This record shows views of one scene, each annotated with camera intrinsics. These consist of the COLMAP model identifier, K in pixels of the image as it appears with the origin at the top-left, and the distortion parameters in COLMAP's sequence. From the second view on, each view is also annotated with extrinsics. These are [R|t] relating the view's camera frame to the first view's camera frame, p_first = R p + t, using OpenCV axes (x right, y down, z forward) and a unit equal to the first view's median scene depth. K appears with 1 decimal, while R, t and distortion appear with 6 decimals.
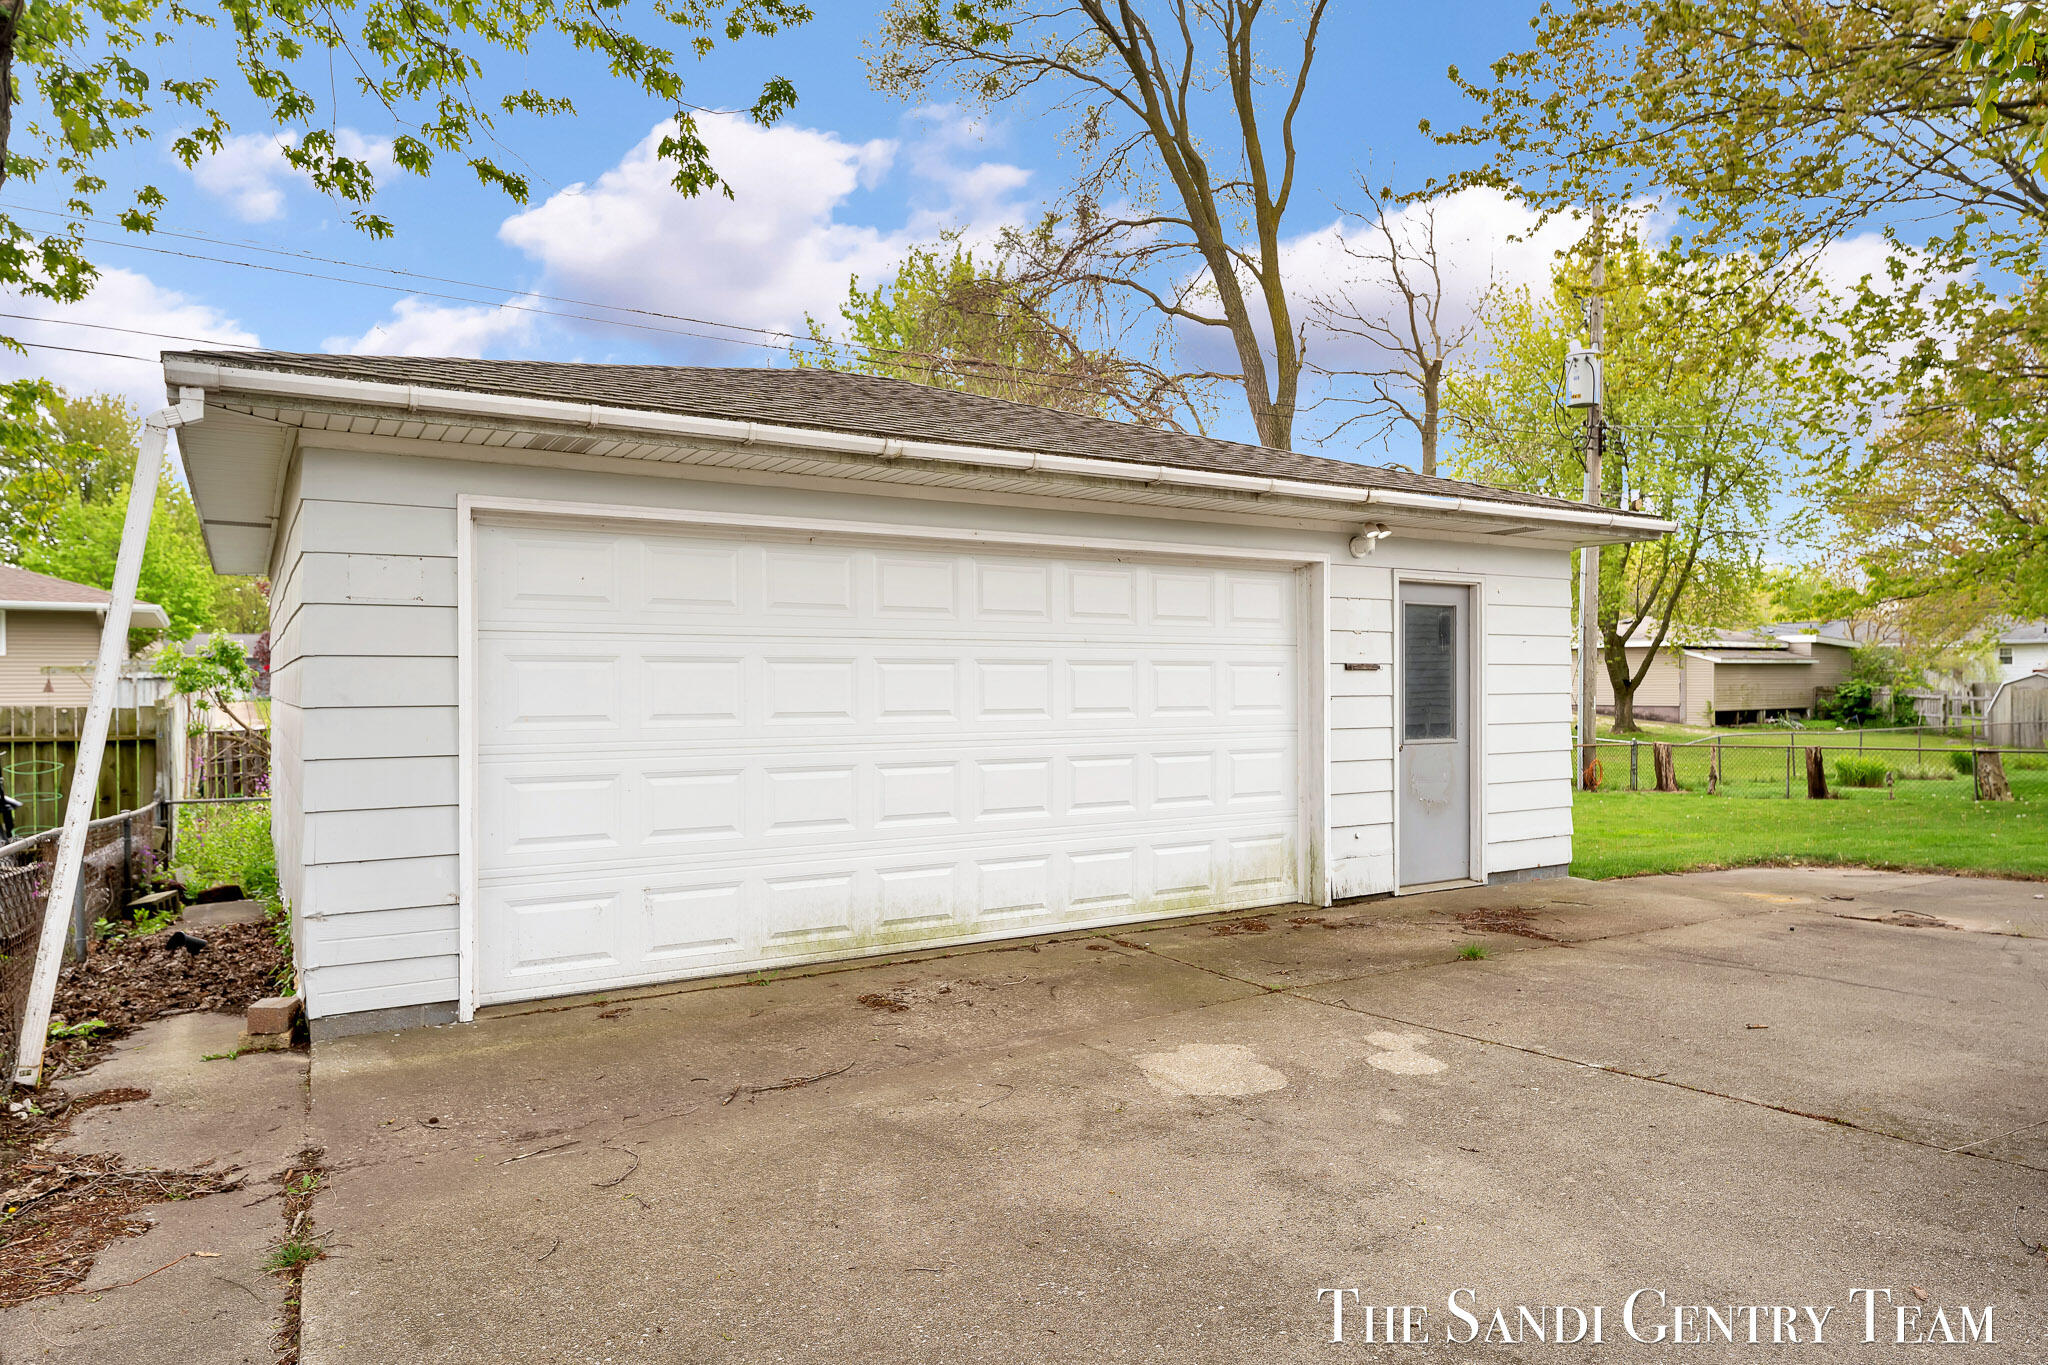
lens RADIAL K [[1213.1, 0, 958.8], [0, 1213.1, 686.5], [0, 0, 1]] dist [-0.000726, -0.000848]
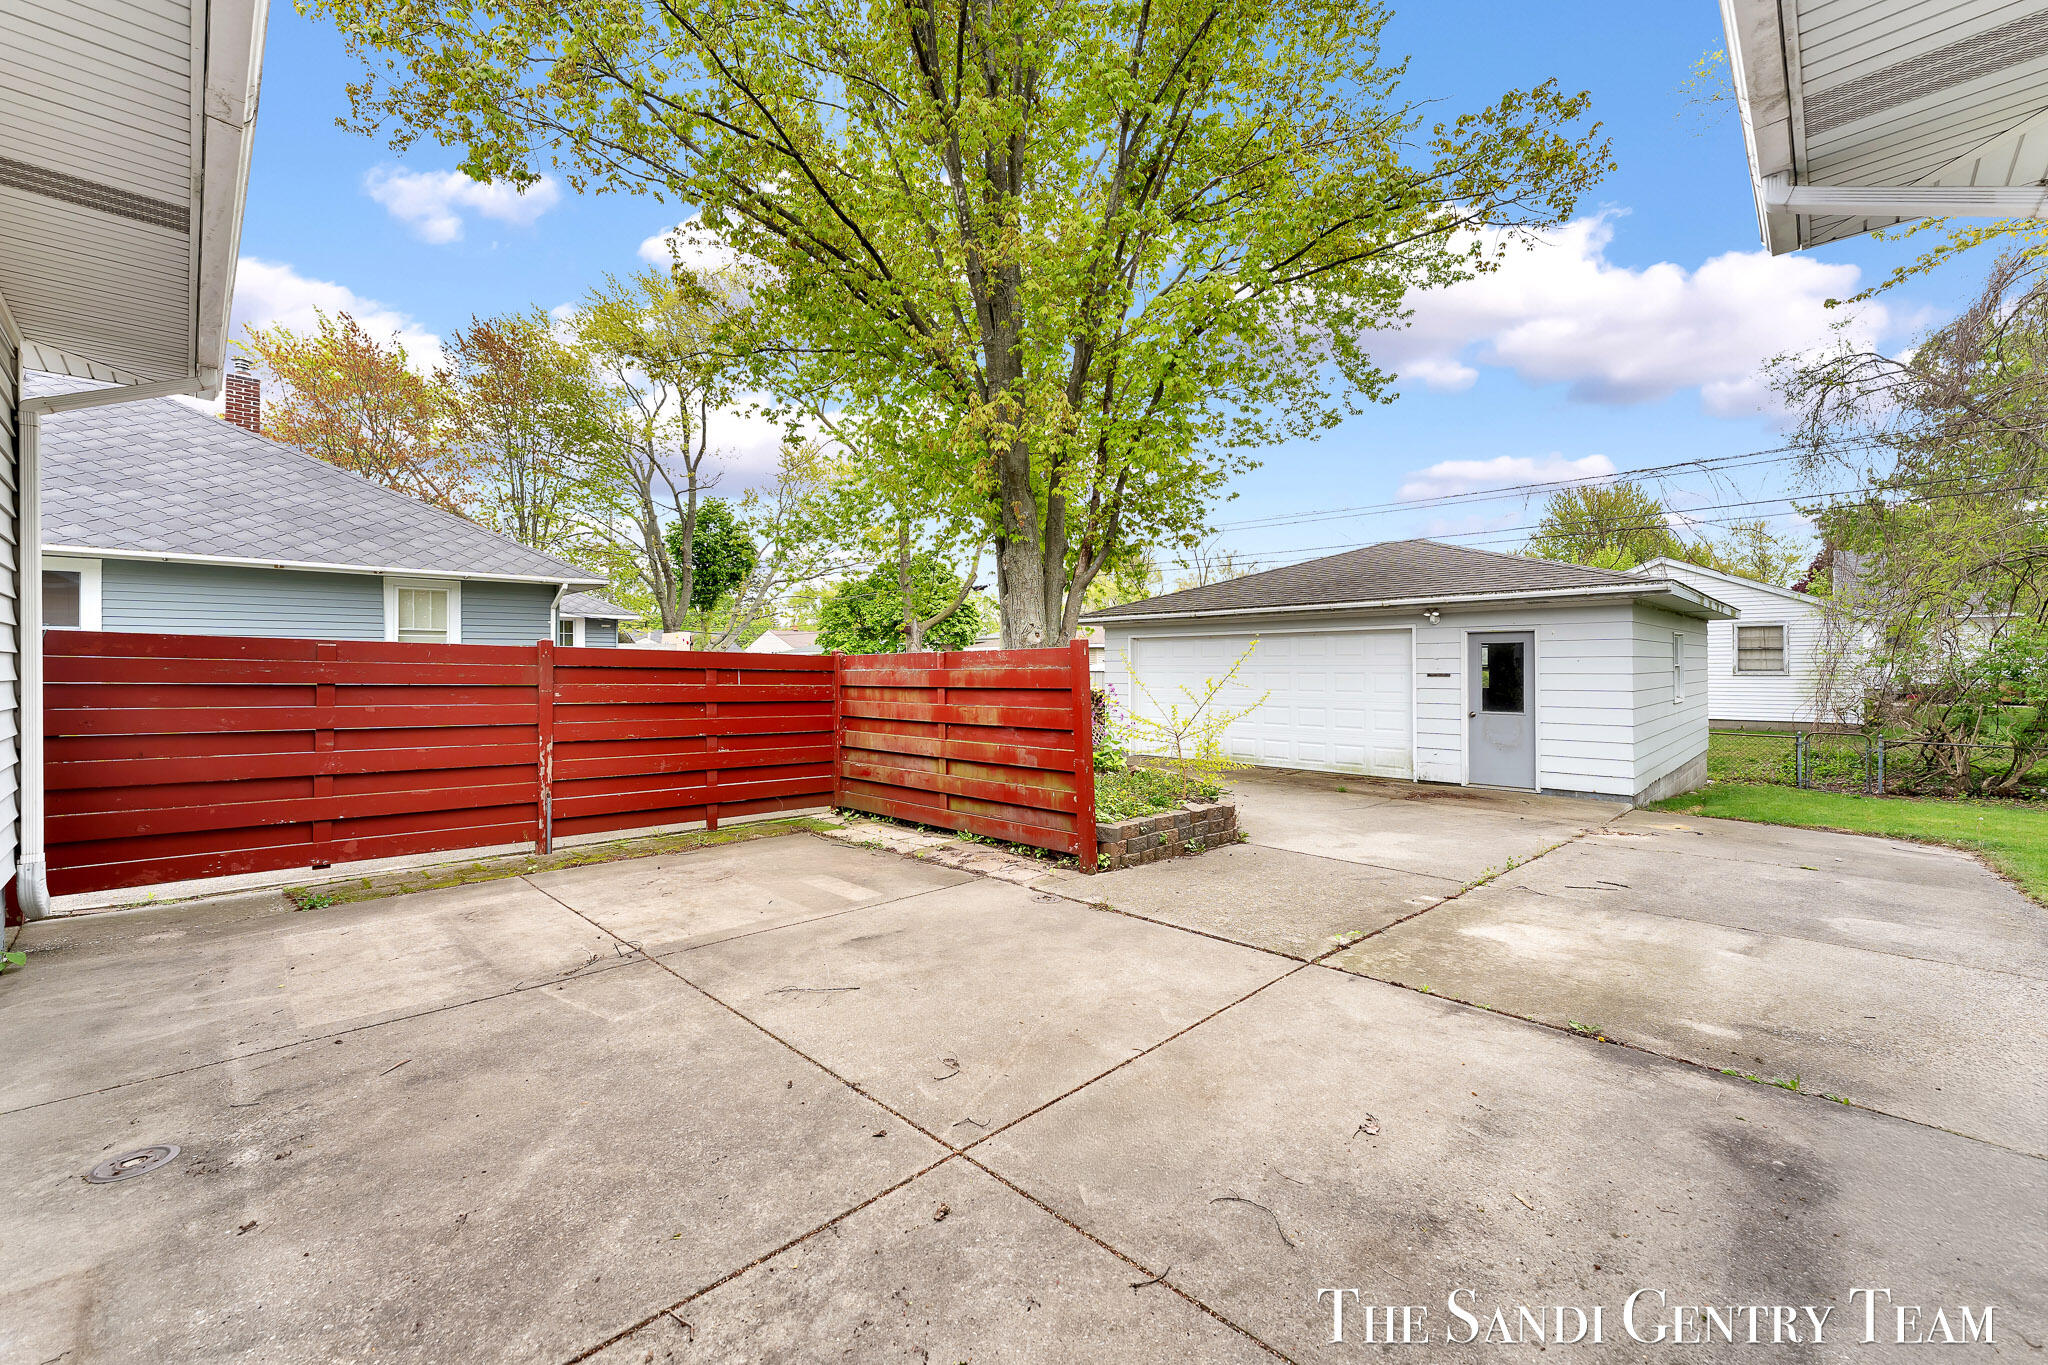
lens RADIAL K [[824.4, 0, 1025.3], [0, 824.4, 666.8], [0, 0, 1]] dist [-0.000591, -0.000251]
pose [[0.256744, 0.003162, -0.966474, 1.481704], [0.000984, 0.999993, 0.003533, -0.035263], [0.966479, -0.001858, 0.256739, -0.084024]]
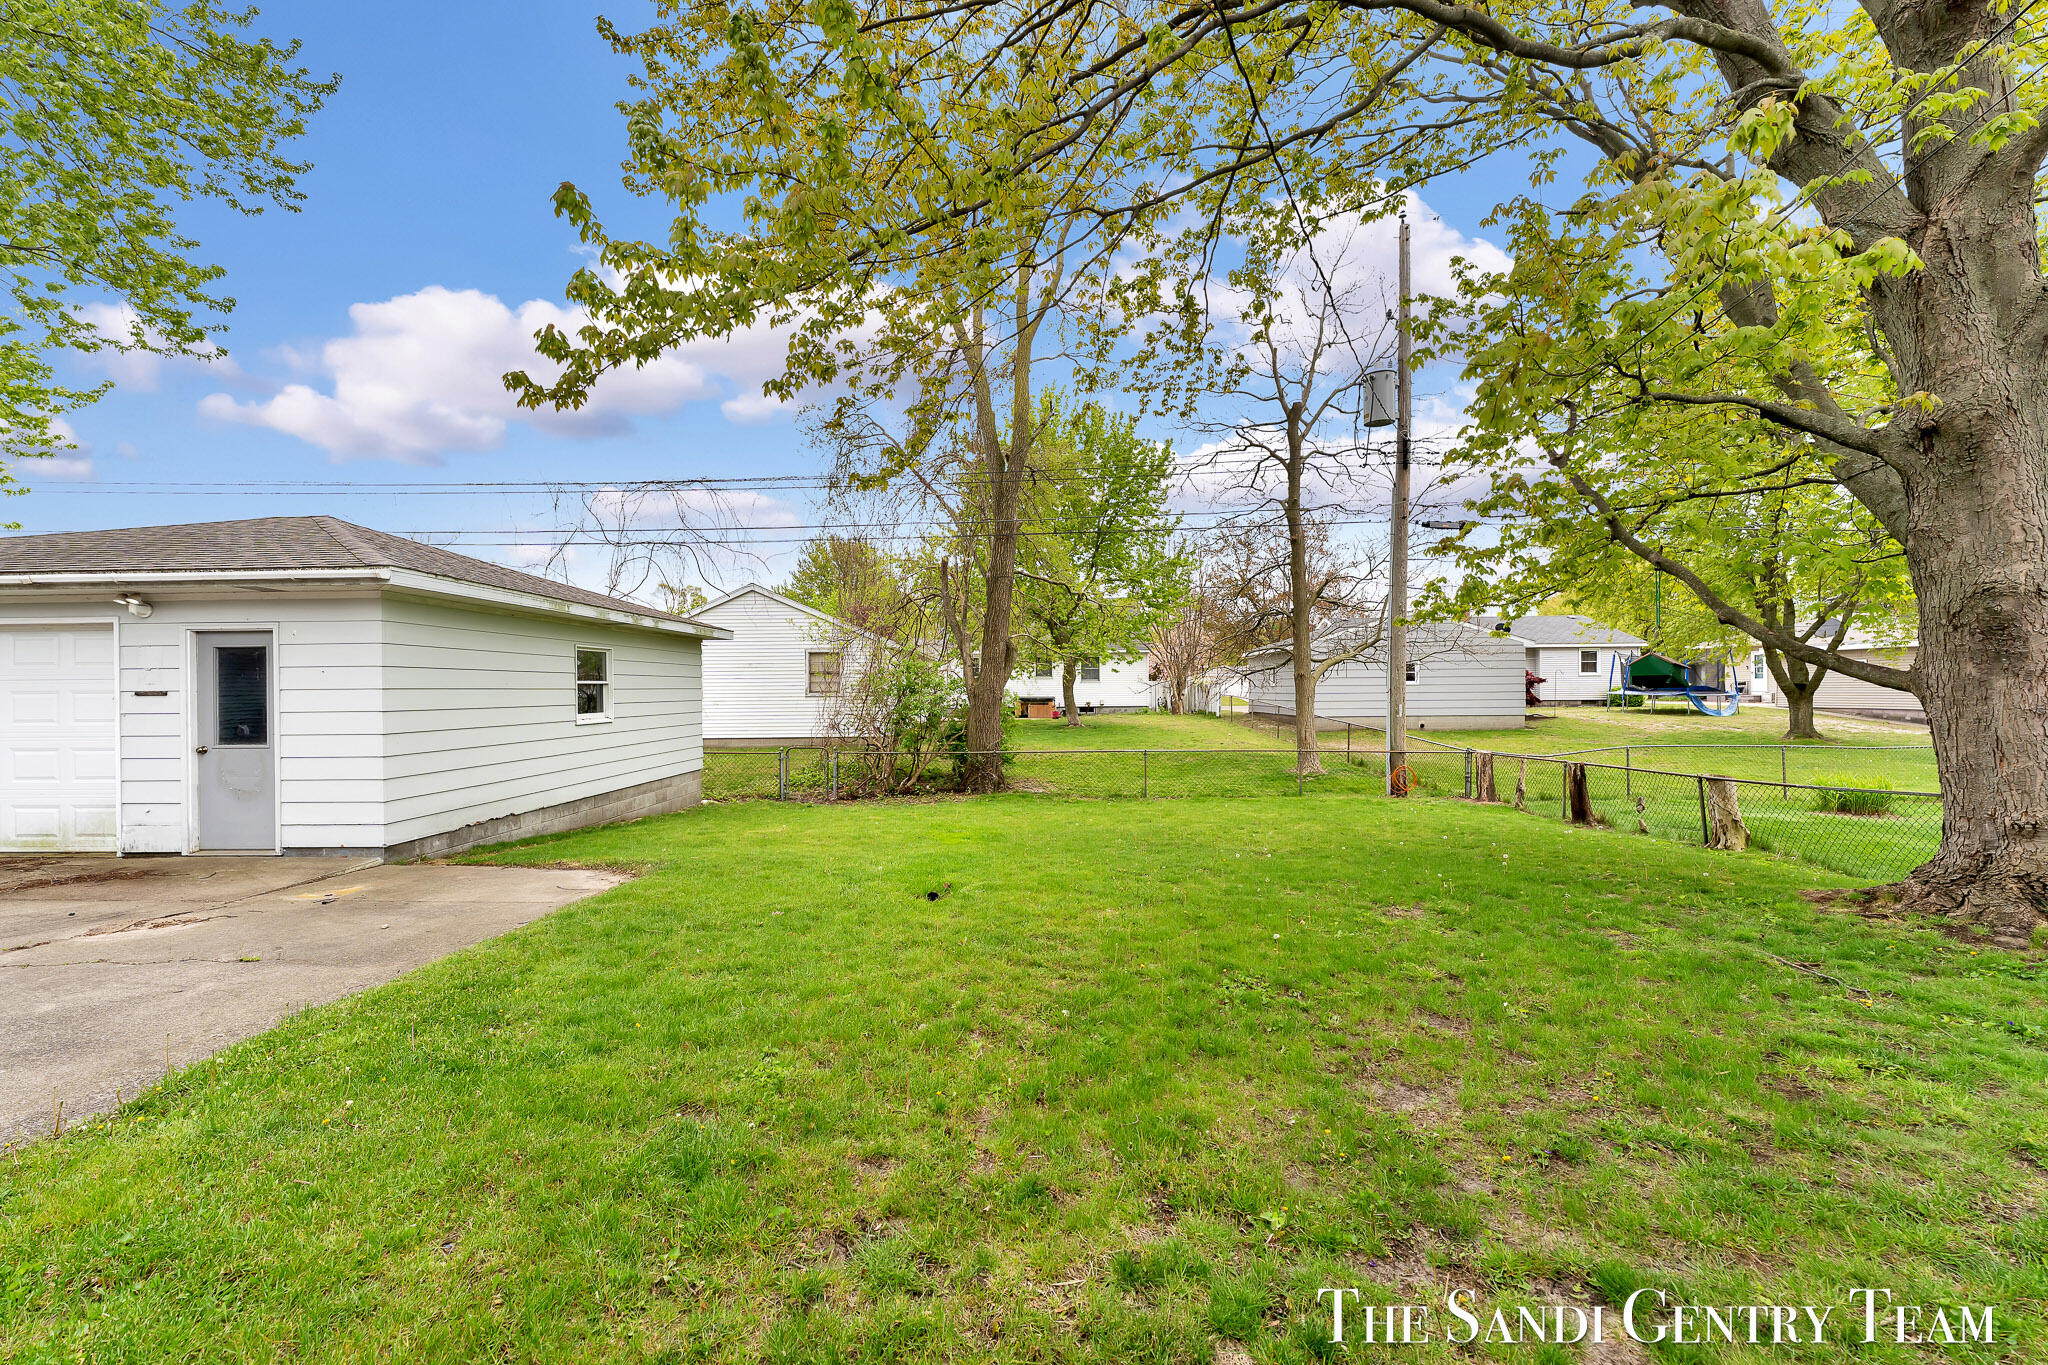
lens RADIAL K [[824.4, 0, 1025.3], [0, 824.4, 666.8], [0, 0, 1]] dist [-0.000591, -0.000251]
pose [[0.856698, -0.018868, -0.515473, 1.647029], [0.004811, 0.999580, -0.028592, -0.013898], [0.515796, 0.022015, 0.856429, 0.658802]]
